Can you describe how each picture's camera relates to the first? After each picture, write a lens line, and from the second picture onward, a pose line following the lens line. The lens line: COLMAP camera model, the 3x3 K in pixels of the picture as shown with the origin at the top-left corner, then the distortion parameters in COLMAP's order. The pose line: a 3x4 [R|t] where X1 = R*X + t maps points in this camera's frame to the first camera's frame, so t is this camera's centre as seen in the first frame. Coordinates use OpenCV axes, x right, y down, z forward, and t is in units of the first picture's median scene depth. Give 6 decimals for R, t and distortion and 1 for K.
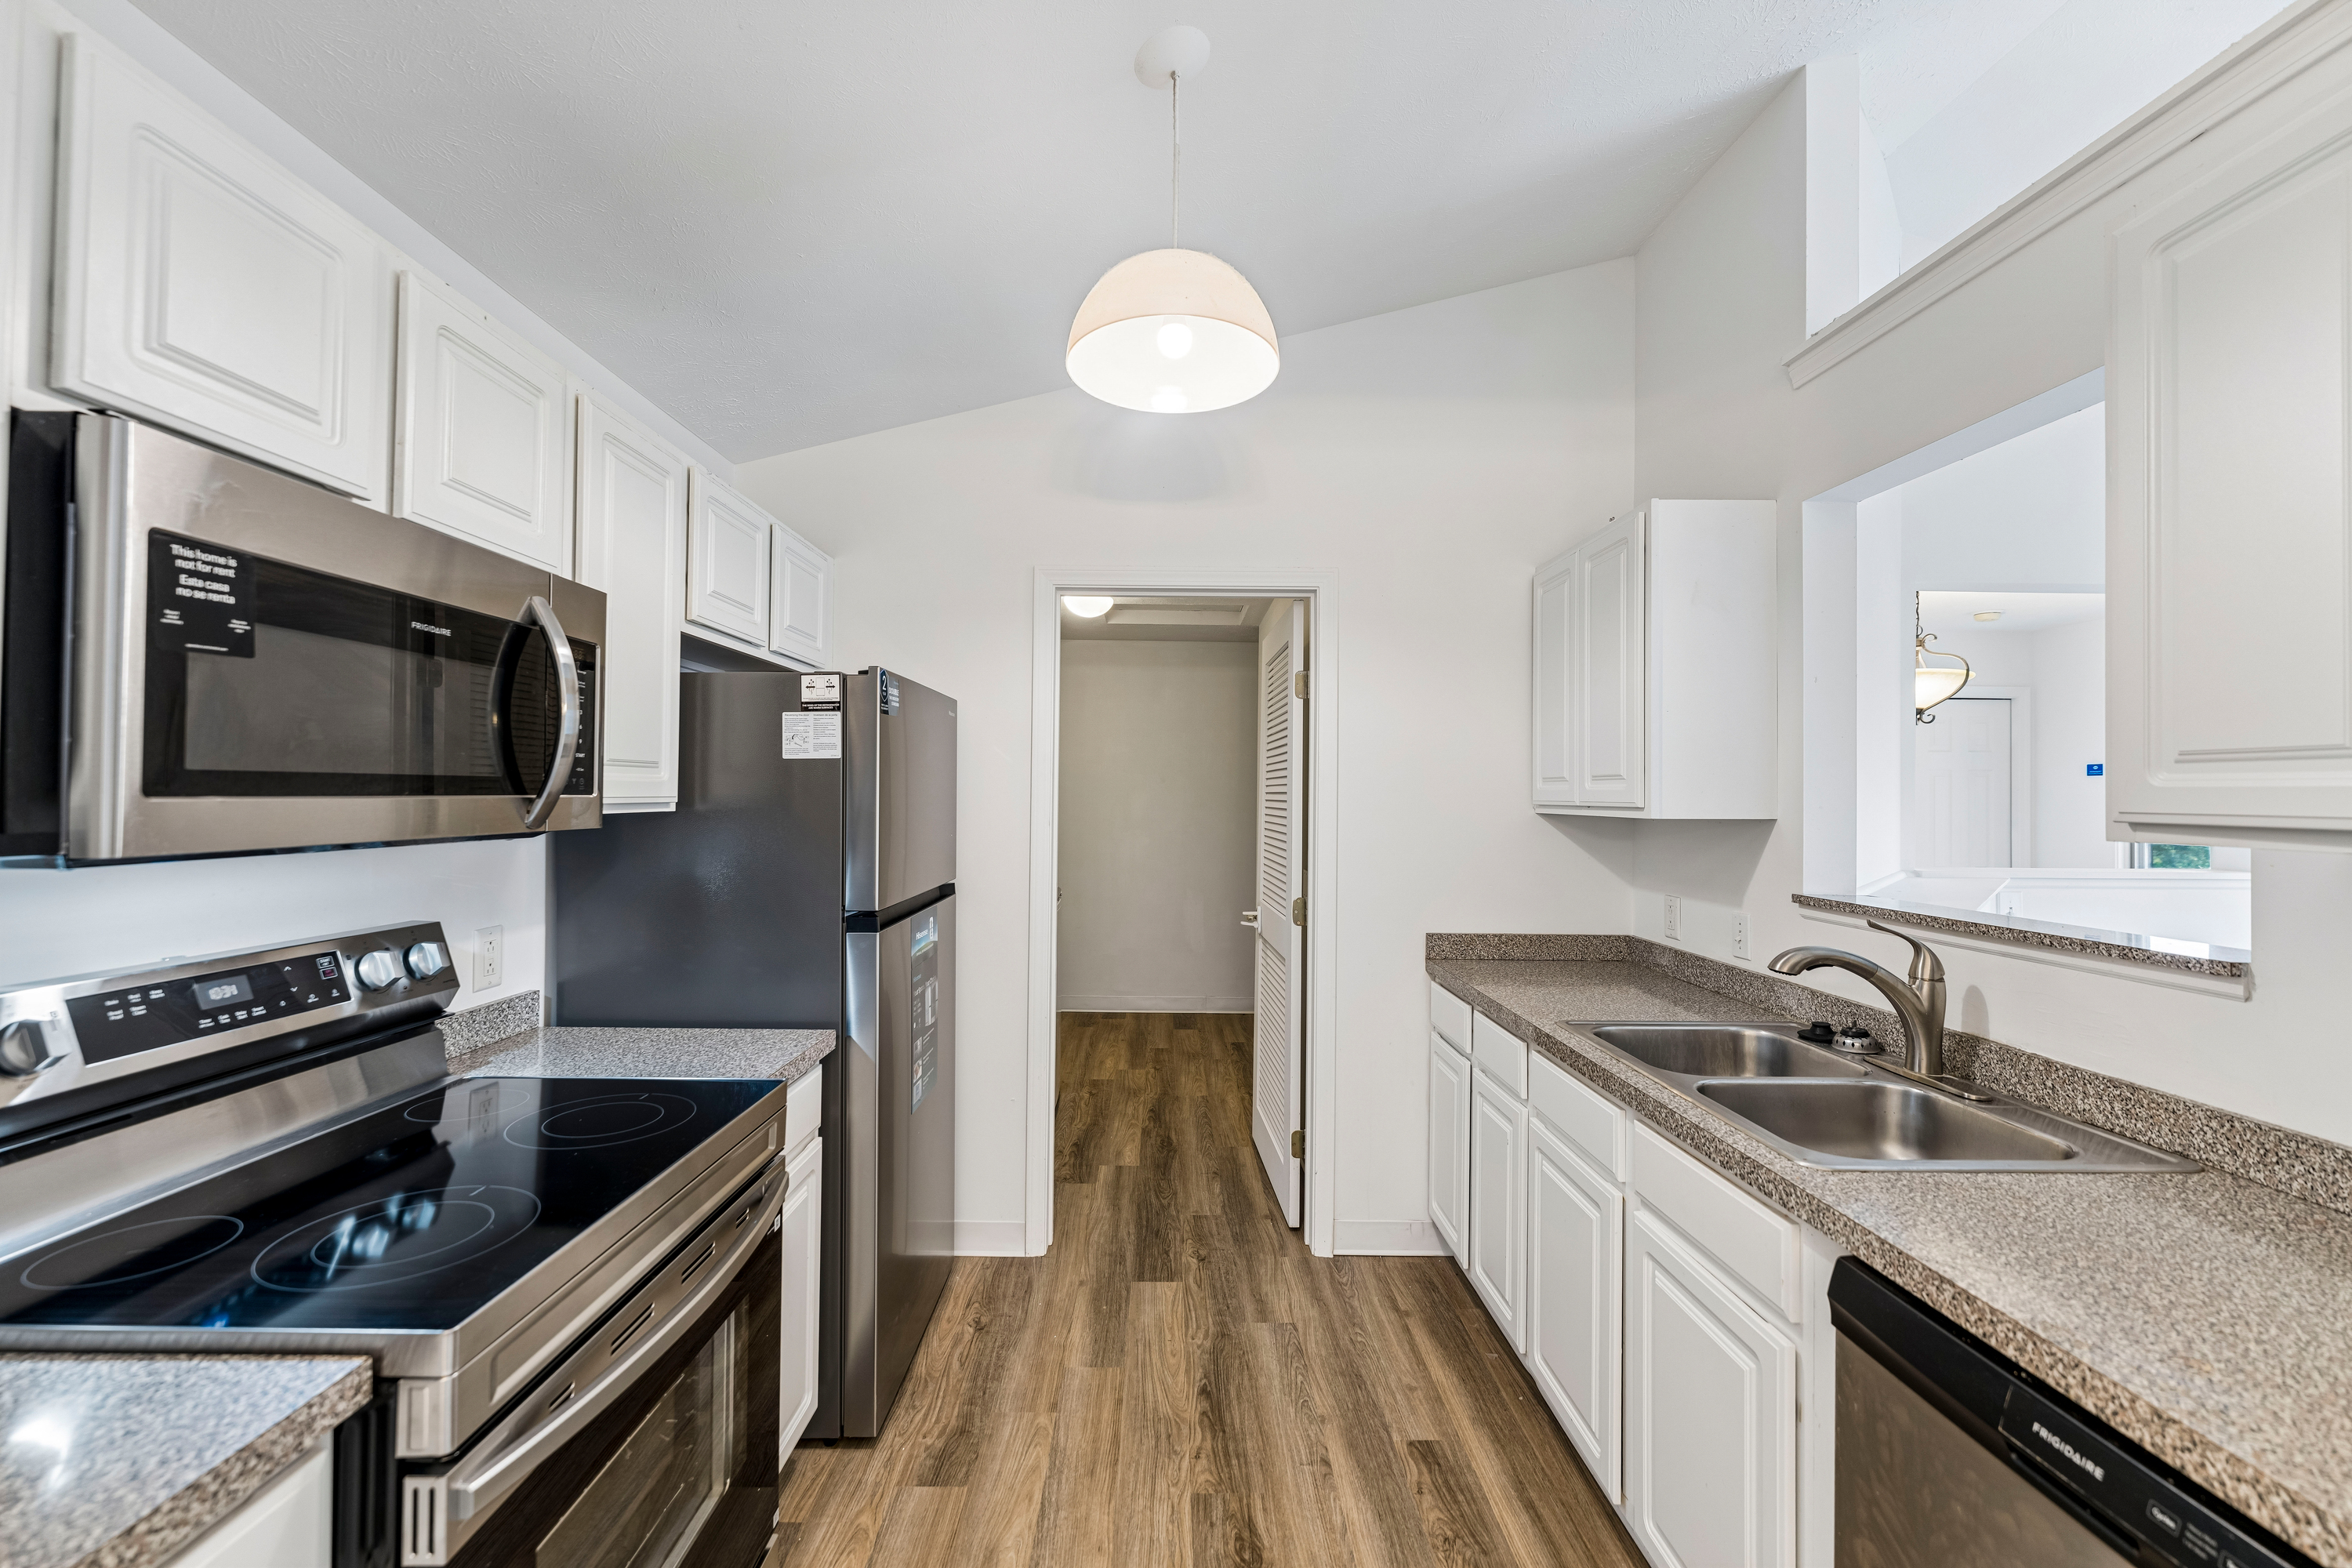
lens RADIAL K [[930.0, 0, 1176.0], [0, 930.0, 784.0], [0, 0, 1]] dist [-0.000195, 0.000113]
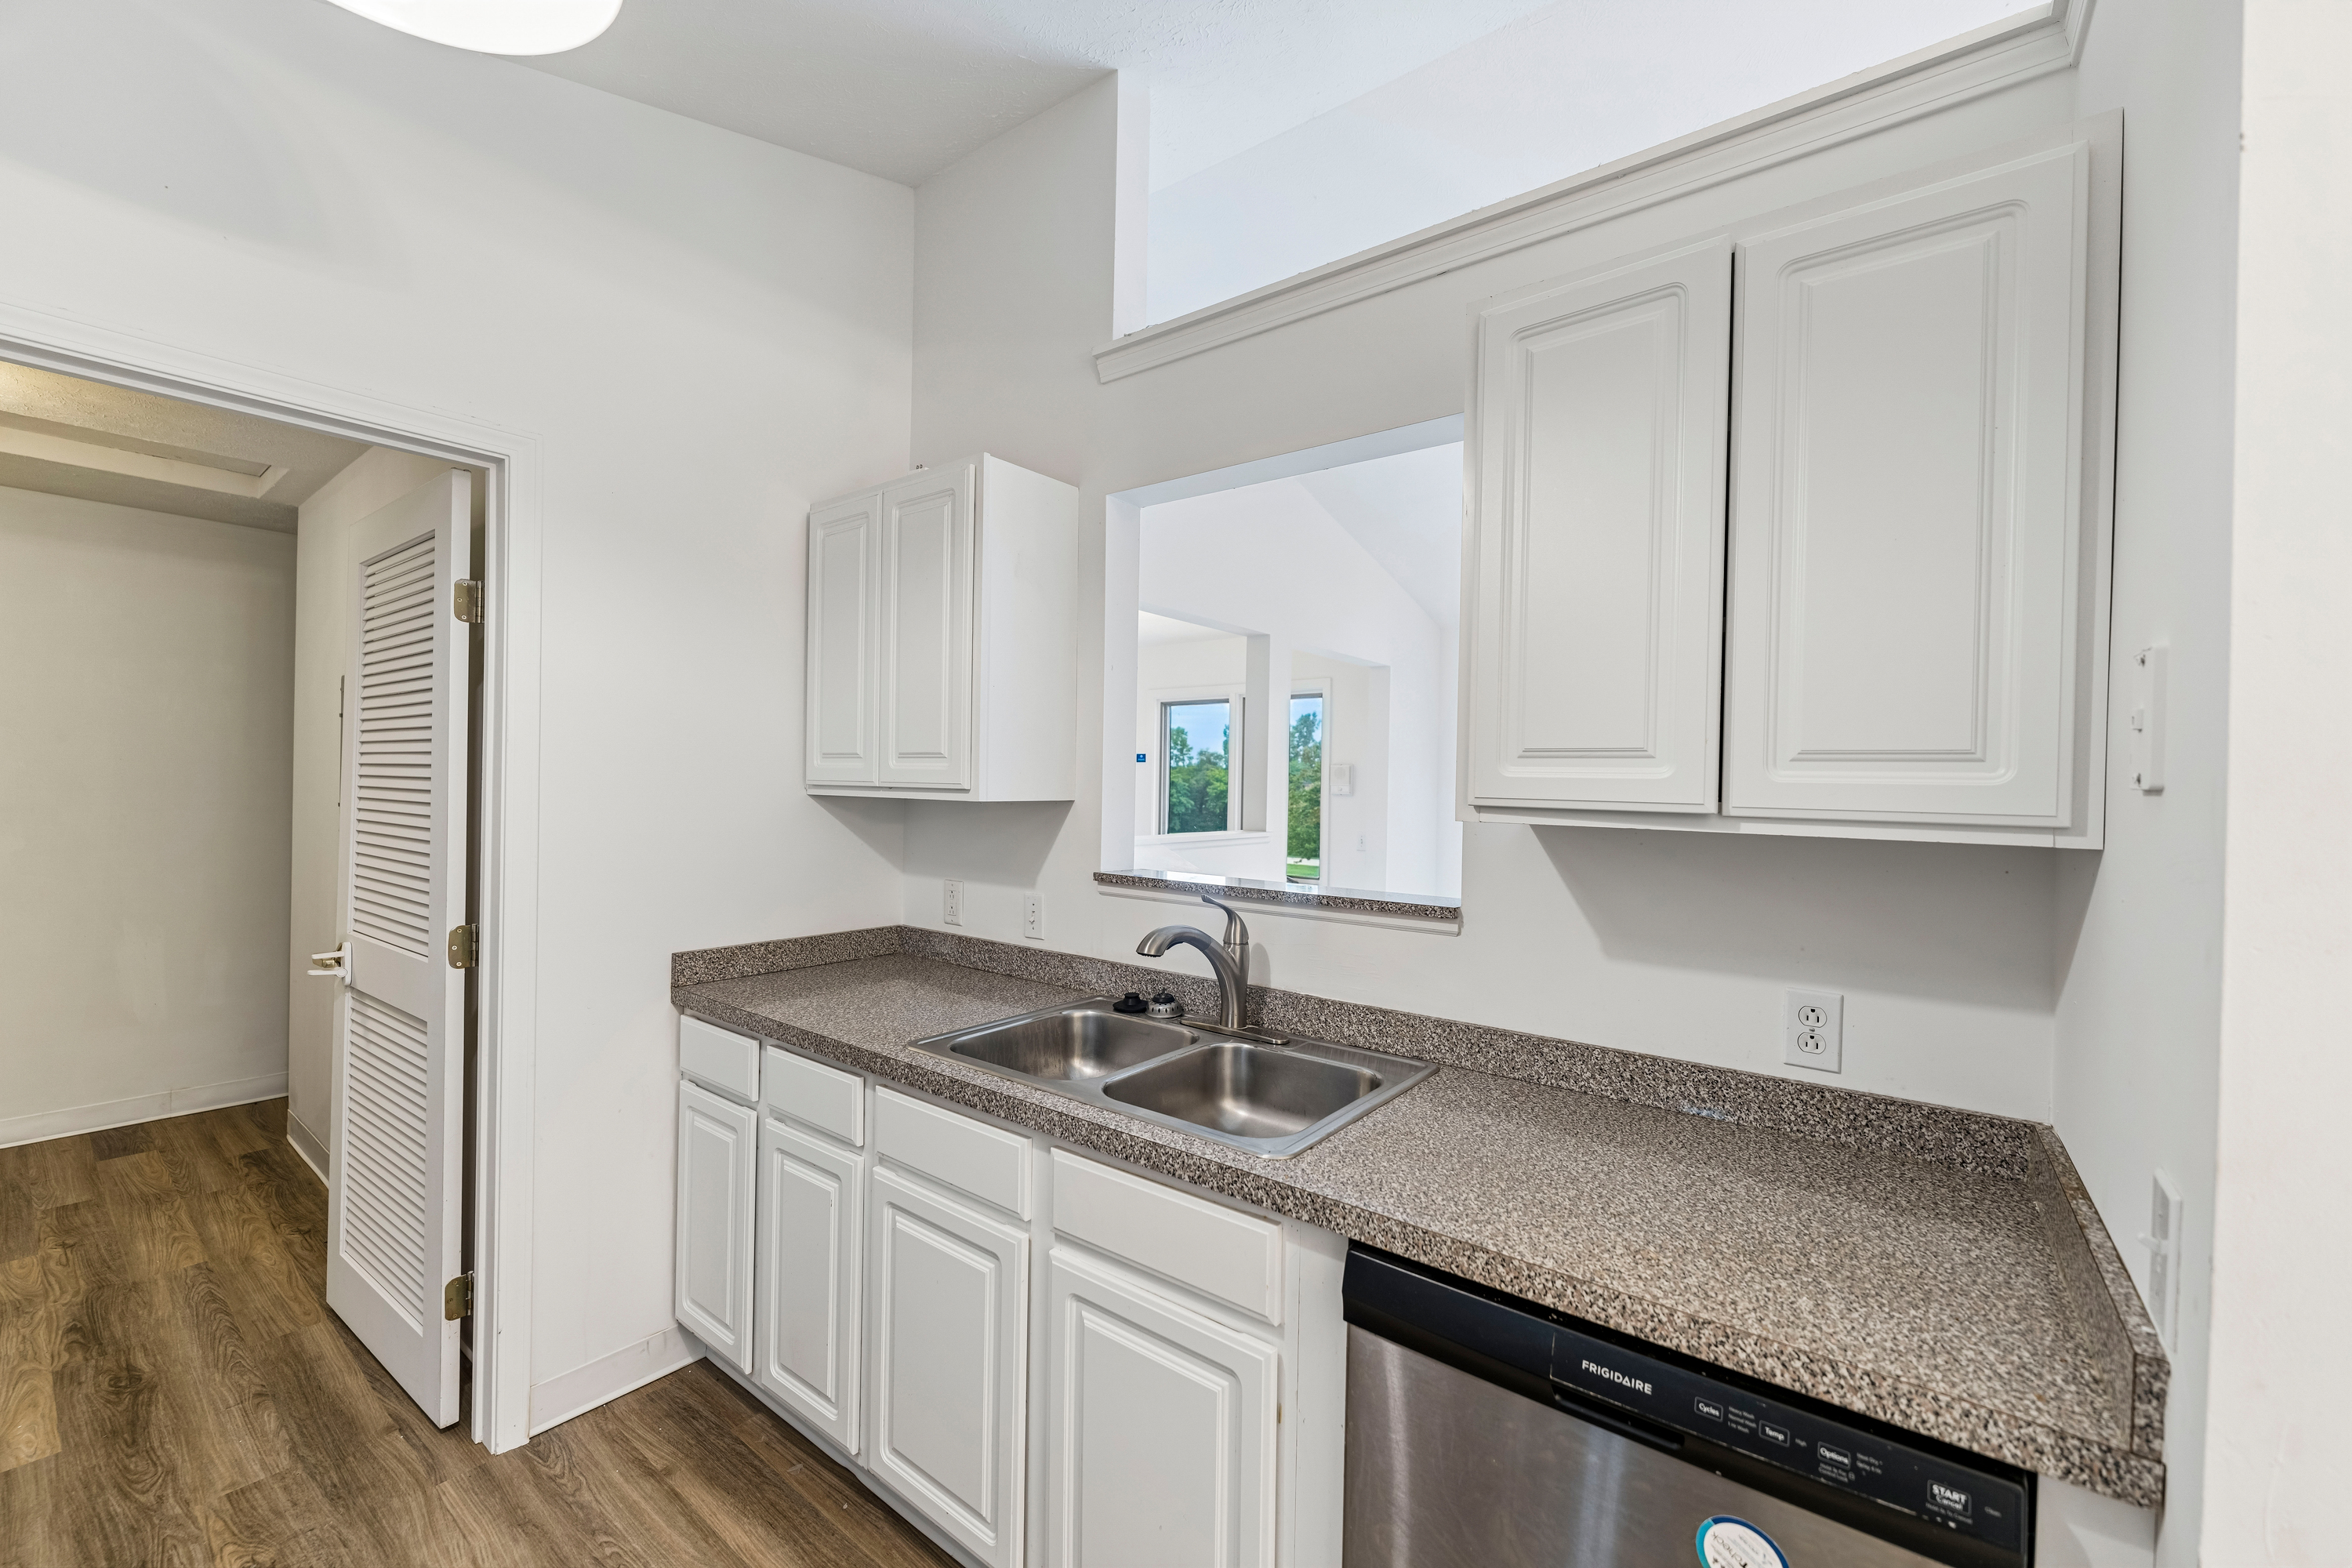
lens RADIAL K [[927.2, 0, 1169.2], [0, 927.2, 789.6], [0, 0, 1]] dist [-0.001181, -0.000265]
pose [[0.624933, -0.003221, 0.780672, -0.099059], [-0.021662, 0.999535, 0.021465, 0.001735], [-0.780378, -0.030325, 0.624572, 0.314318]]
